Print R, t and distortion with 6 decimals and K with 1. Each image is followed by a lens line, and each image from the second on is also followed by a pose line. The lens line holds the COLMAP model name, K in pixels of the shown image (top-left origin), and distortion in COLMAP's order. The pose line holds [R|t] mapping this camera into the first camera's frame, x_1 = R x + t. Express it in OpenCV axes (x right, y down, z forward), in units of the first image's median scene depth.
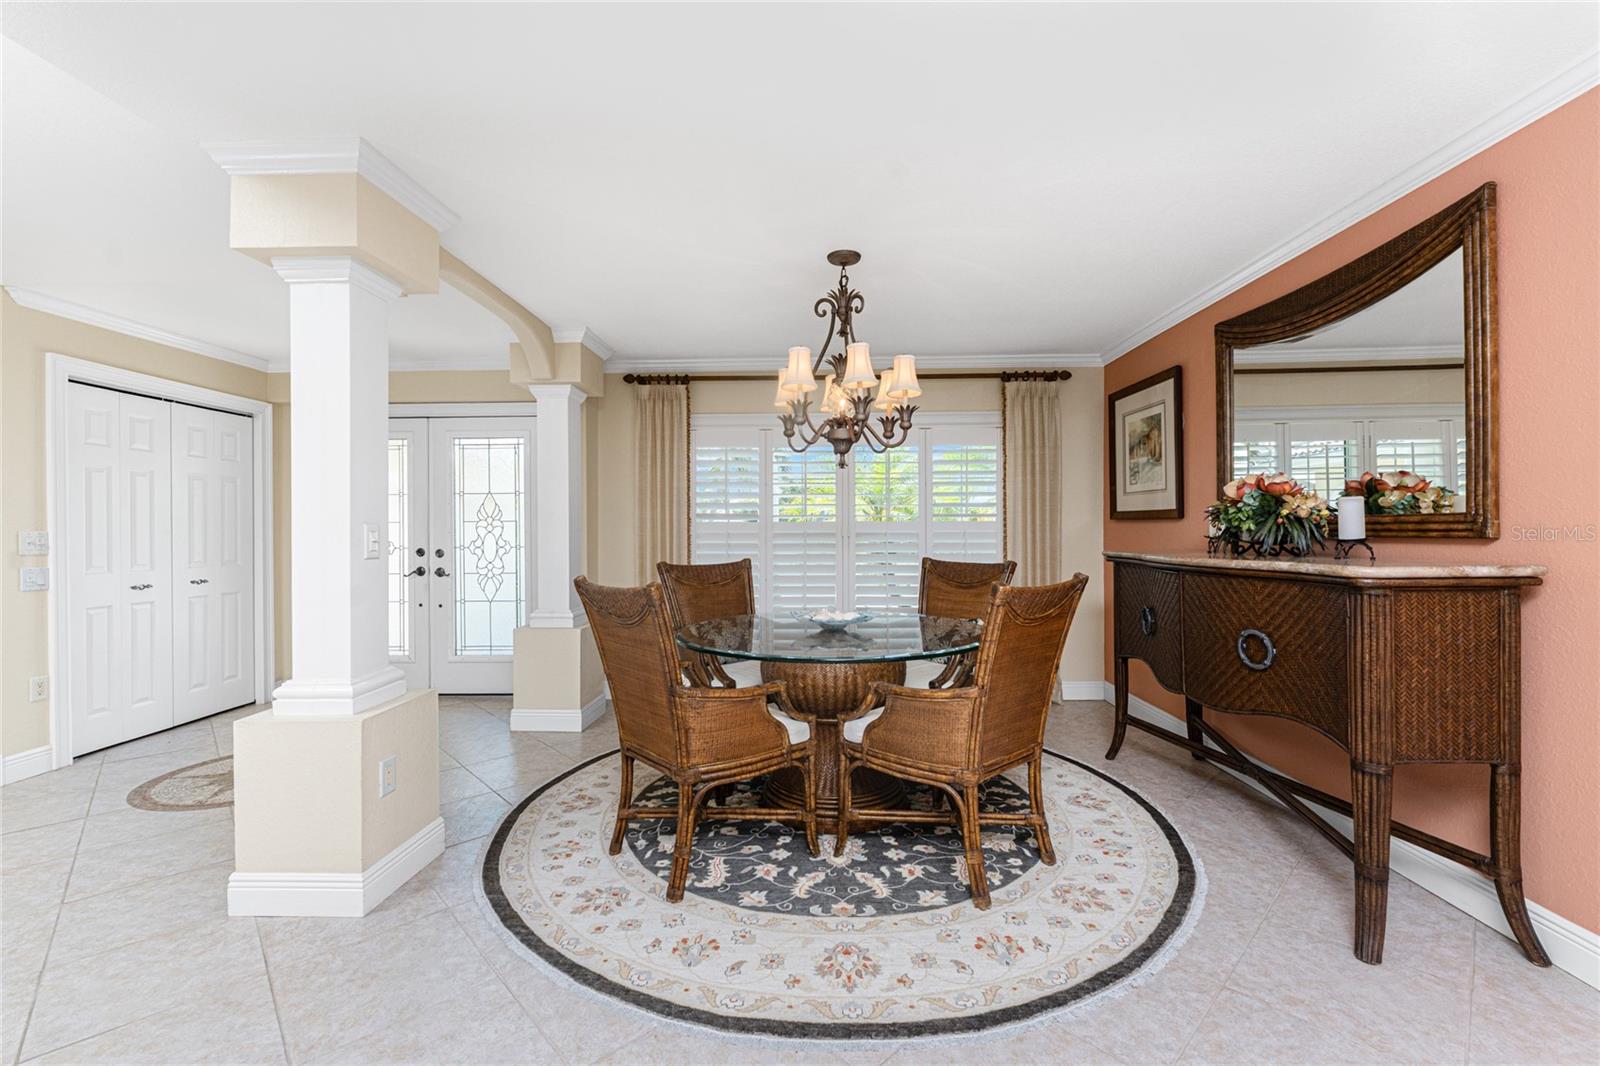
lens RADIAL K [[669.1, 0, 799.1], [0, 669.1, 531.2], [0, 0, 1]] dist [-0.001888, -0.000124]
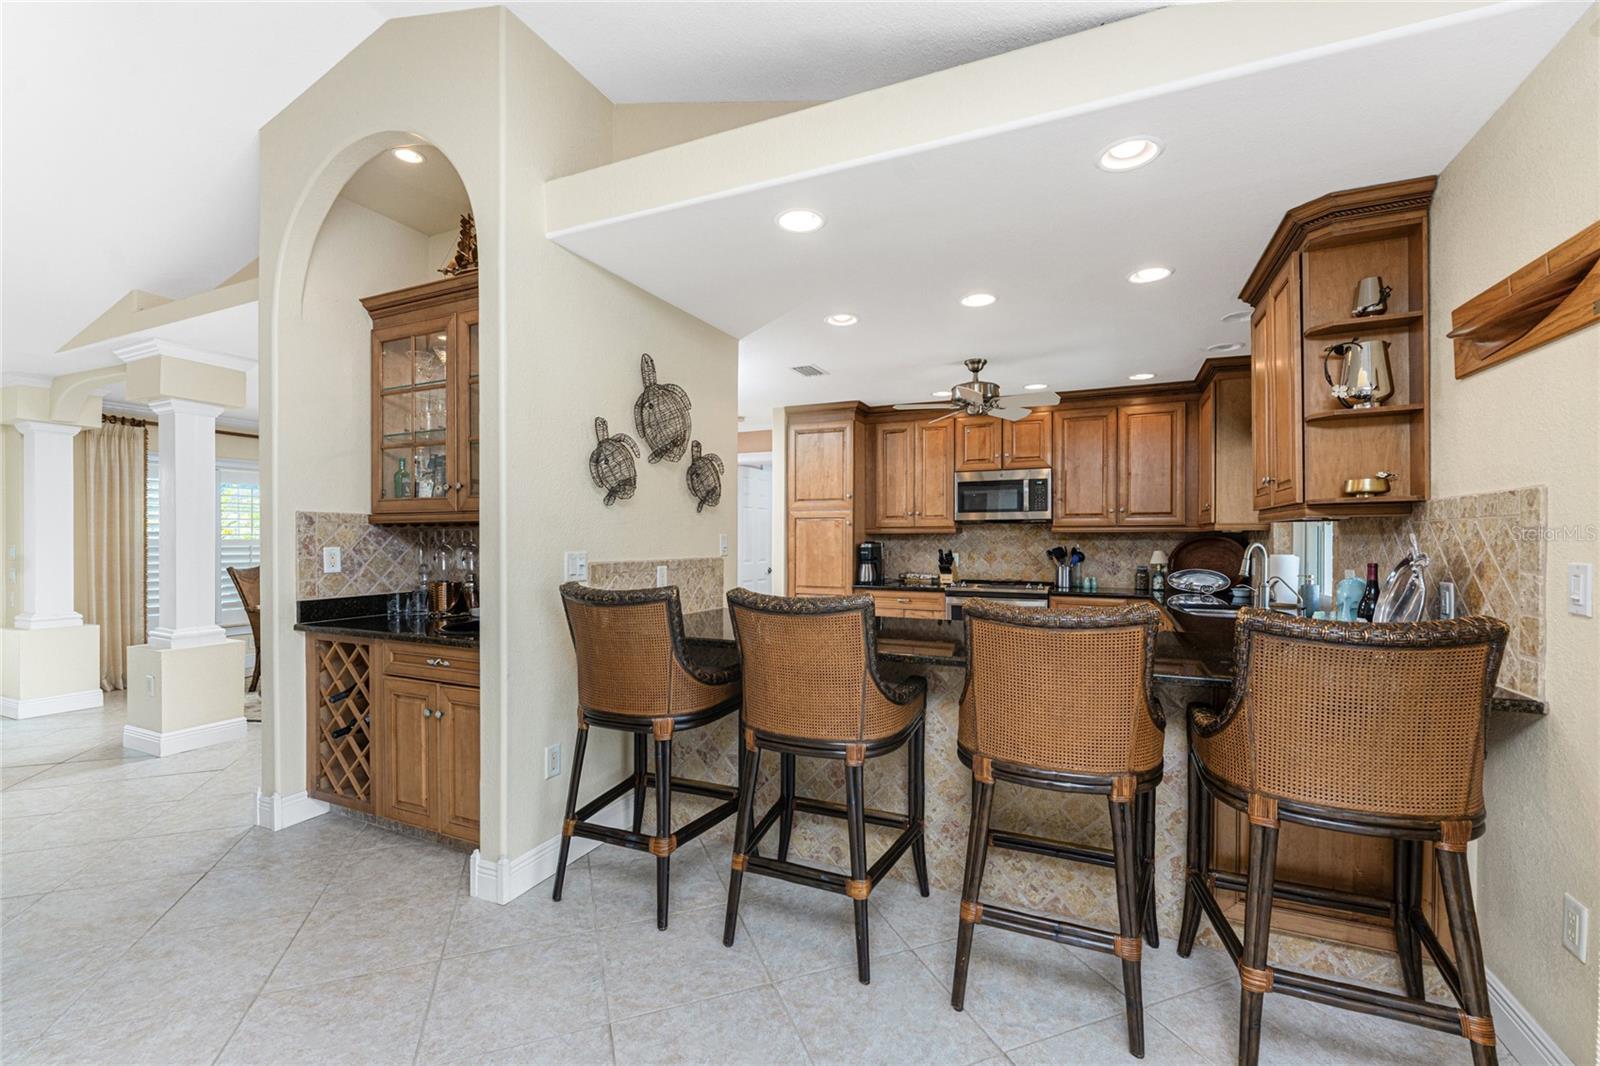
lens RADIAL K [[666.3, 0, 801.4], [0, 666.3, 540.9], [0, 0, 1]] dist [-0.001067, 0.000055]
pose [[0.381949, 0.002931, 0.924179, -1.622768], [0.001650, 0.999991, -0.003853, -0.005536], [-0.924182, 0.002996, 0.381941, -1.142548]]
